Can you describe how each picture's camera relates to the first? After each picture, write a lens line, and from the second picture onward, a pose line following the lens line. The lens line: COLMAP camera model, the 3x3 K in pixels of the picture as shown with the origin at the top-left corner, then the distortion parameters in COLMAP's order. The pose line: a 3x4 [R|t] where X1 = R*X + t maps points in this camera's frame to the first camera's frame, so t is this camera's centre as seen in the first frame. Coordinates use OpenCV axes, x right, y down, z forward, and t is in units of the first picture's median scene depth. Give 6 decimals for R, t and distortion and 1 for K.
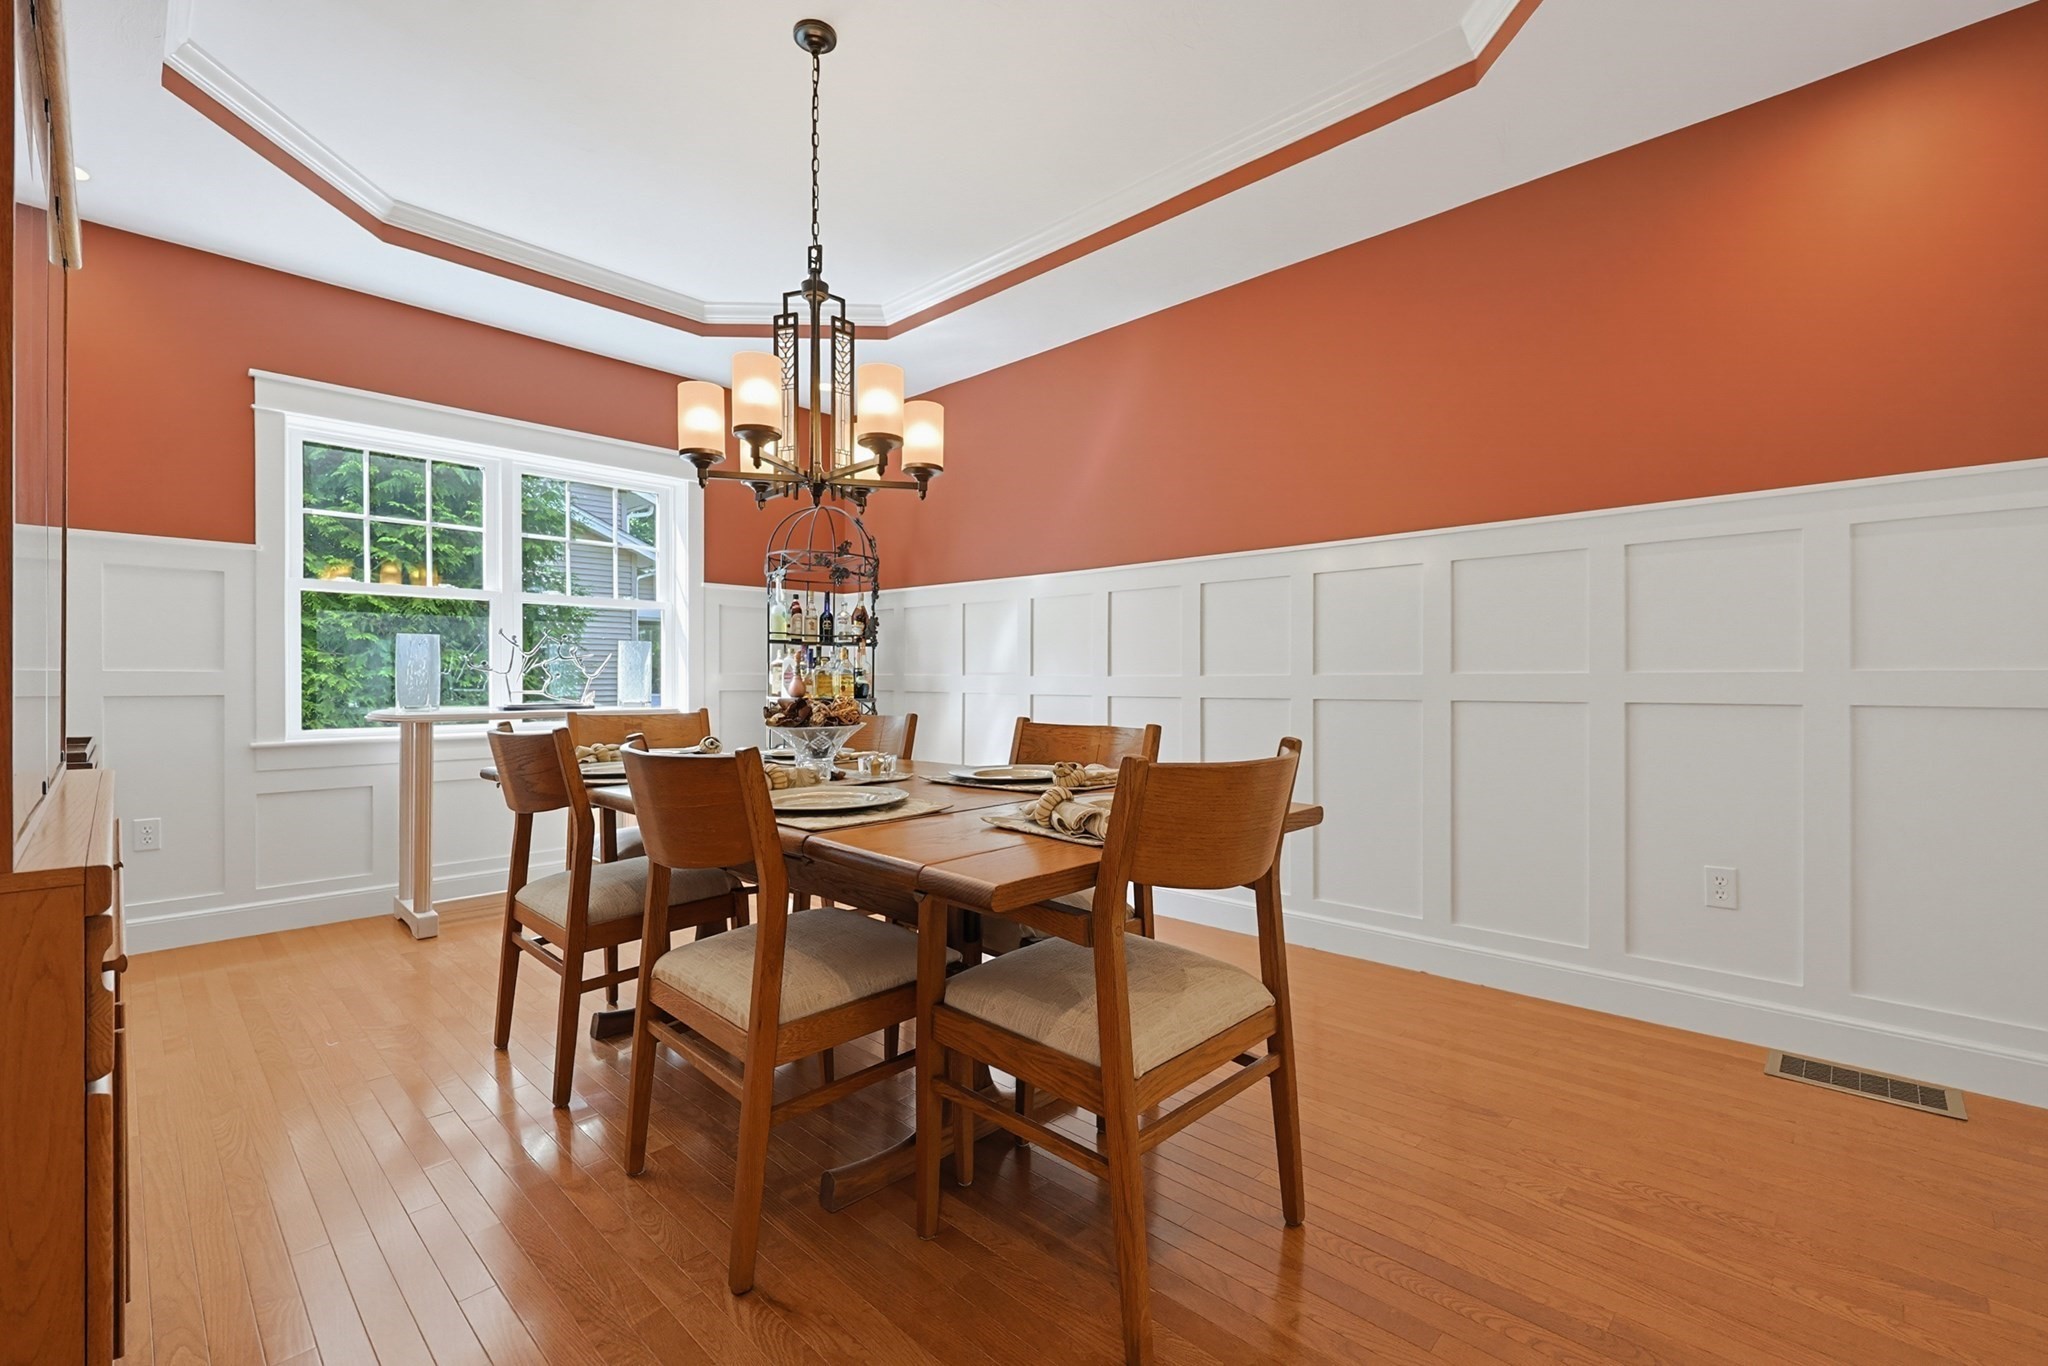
lens RADIAL K [[877.0, 0, 1022.7], [0, 877.0, 686.2], [0, 0, 1]] dist [0.002075, 0.000089]
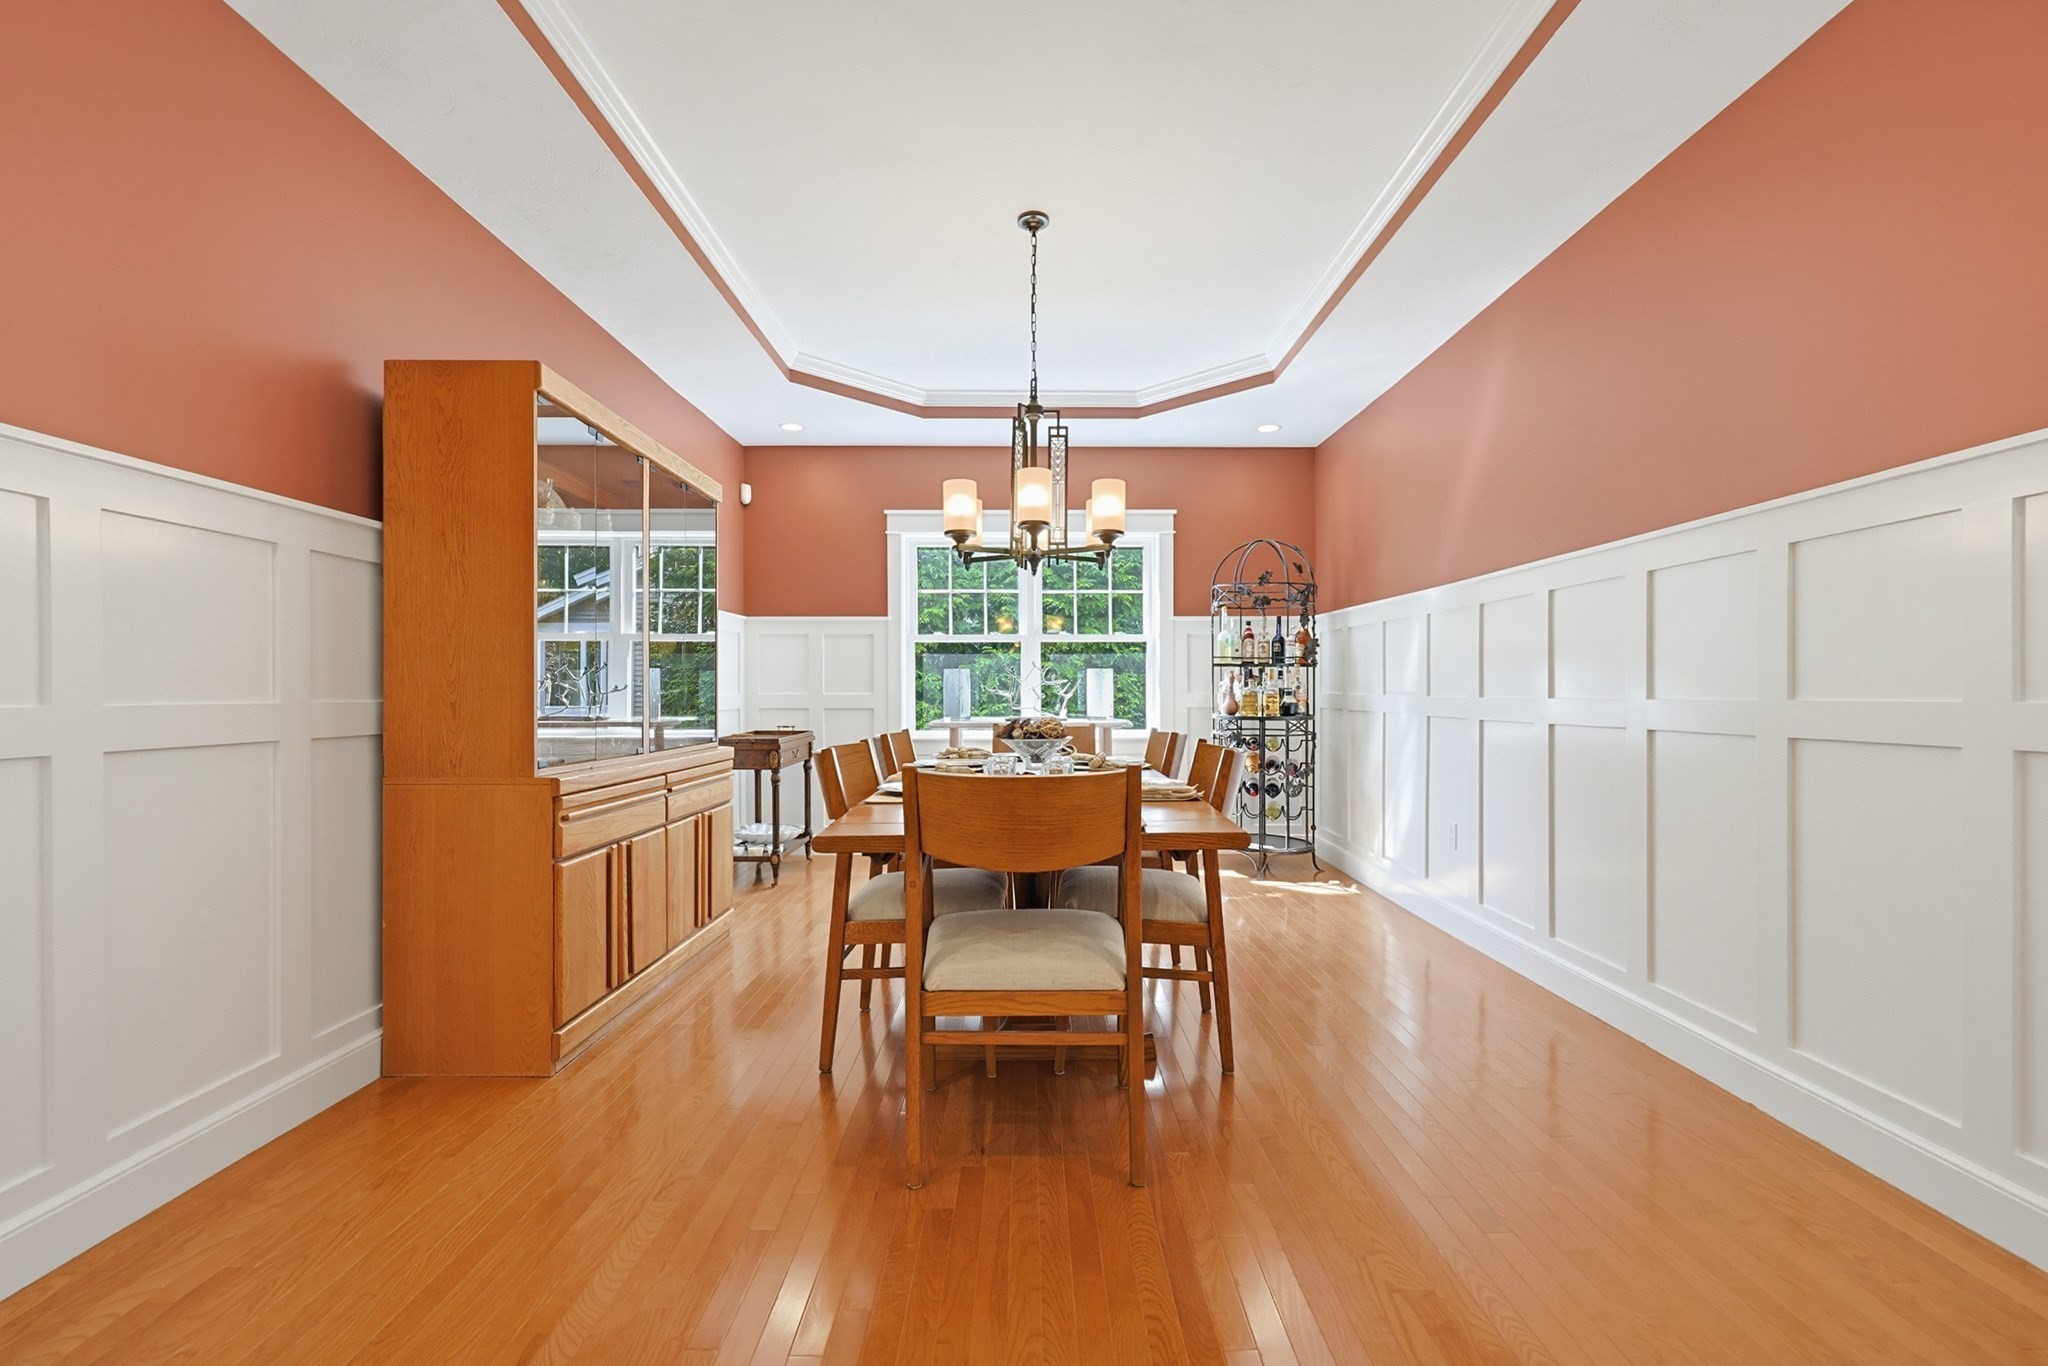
lens RADIAL K [[883.8, 0, 1032.5], [0, 883.8, 688.3], [0, 0, 1]] dist [0.020648, -0.000002]
pose [[0.702364, -0.007236, -0.711781, 0.370440], [-0.002317, 0.999920, -0.012452, -0.006301], [0.711815, 0.010395, 0.702291, 0.029279]]
